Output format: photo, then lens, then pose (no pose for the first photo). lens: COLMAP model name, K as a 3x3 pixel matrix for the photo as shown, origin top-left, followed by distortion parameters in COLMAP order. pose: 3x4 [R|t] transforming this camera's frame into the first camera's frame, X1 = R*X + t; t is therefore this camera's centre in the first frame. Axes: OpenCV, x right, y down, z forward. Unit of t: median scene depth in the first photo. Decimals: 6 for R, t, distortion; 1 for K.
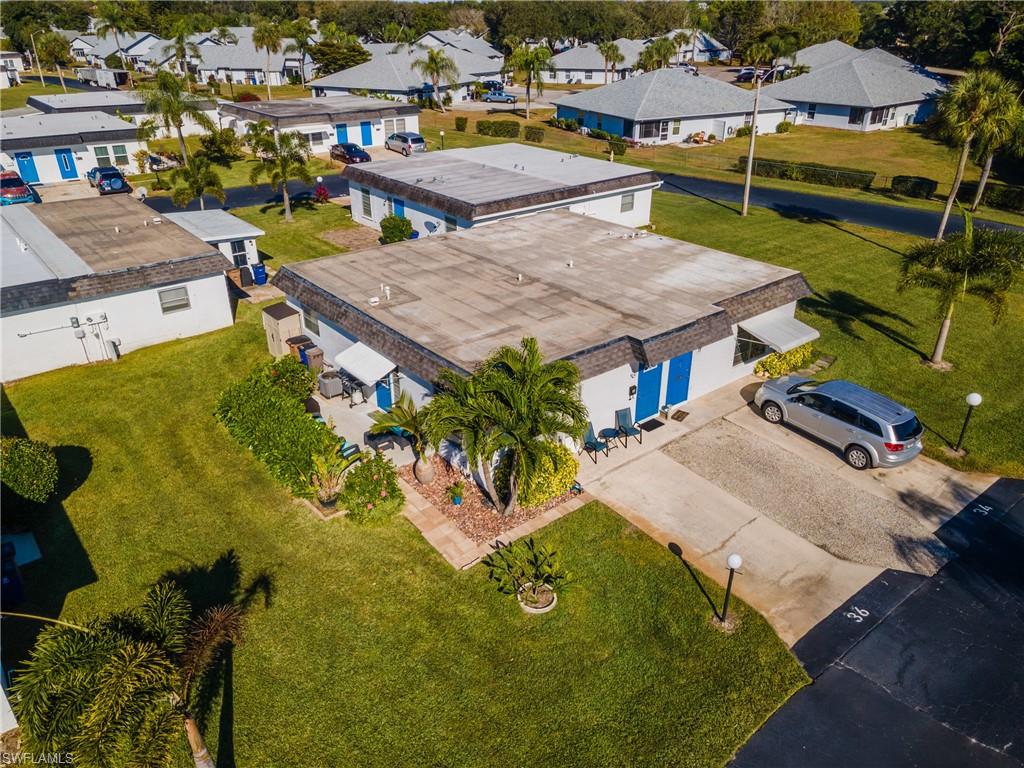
lens RADIAL K [[743.4, 0, 508.5], [0, 743.4, 388.8], [0, 0, 1]] dist [0.037779, -0.004585]
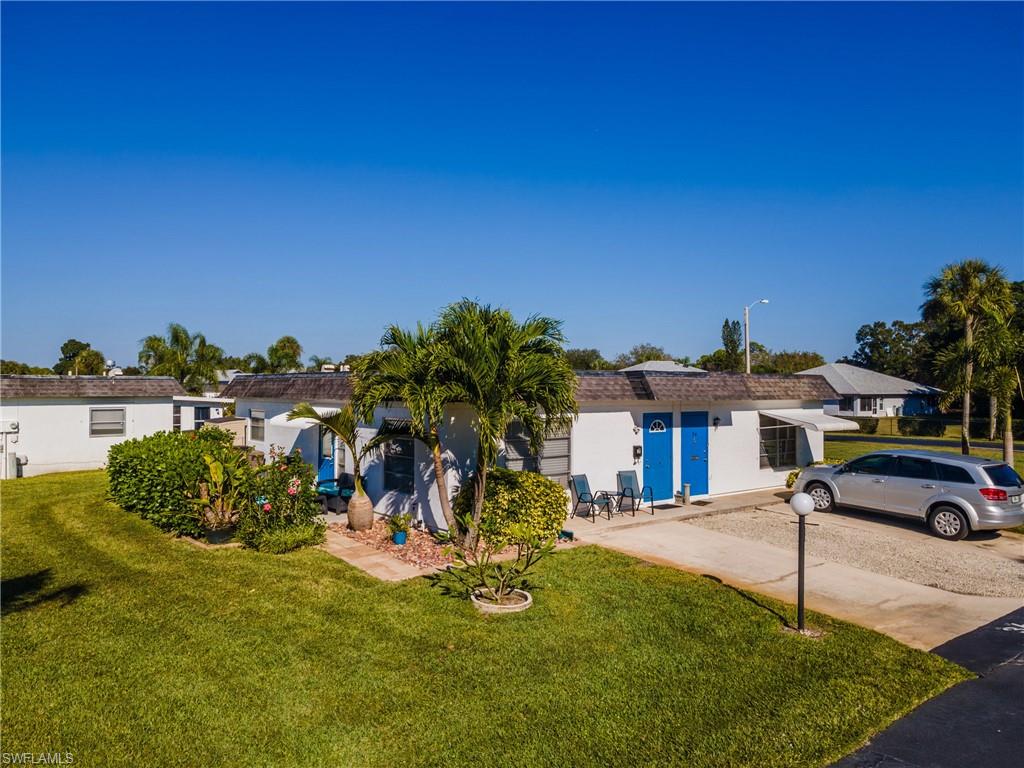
lens RADIAL K [[741.1, 0, 510.3], [0, 741.1, 391.4], [0, 0, 1]] dist [0.044322, 0.004690]
pose [[0.999949, 0.006603, -0.007643, 0.036682], [-0.009335, 0.893177, -0.449608, 0.300201], [0.003858, 0.449657, 0.893193, 0.260934]]
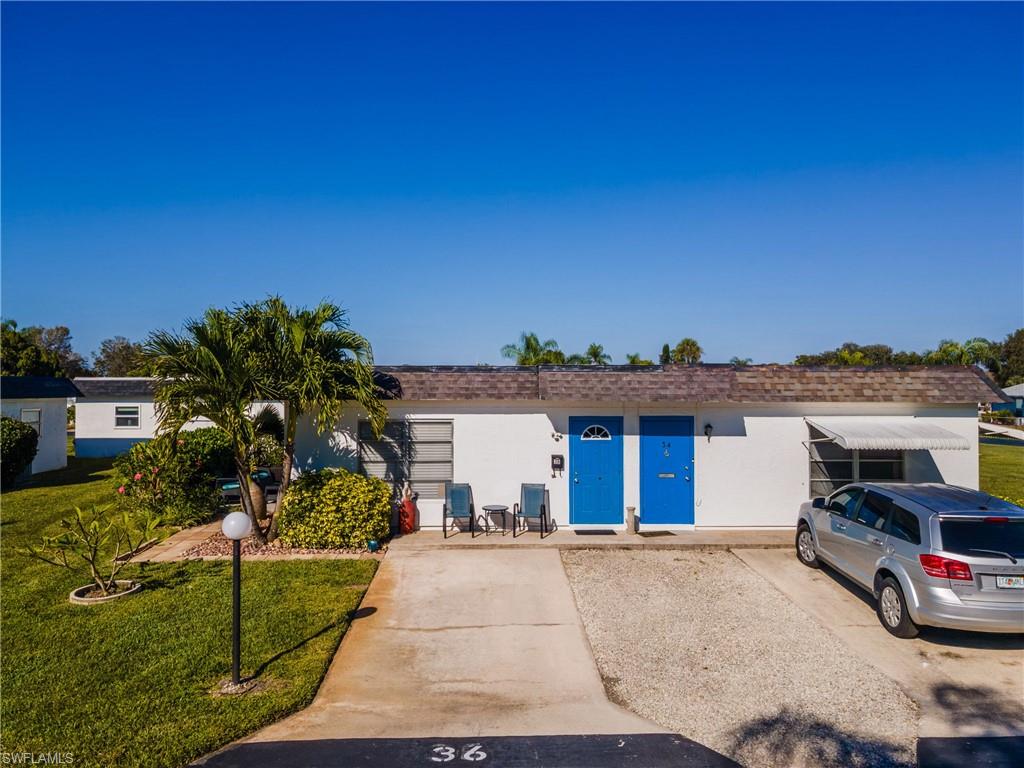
lens RADIAL K [[743.4, 0, 508.5], [0, 743.4, 388.8], [0, 0, 1]] dist [0.037779, -0.004585]
pose [[0.795093, 0.003074, -0.606479, 0.529517], [-0.278223, 0.890405, -0.360236, 0.193187], [0.538905, 0.455158, 0.708811, 0.474384]]
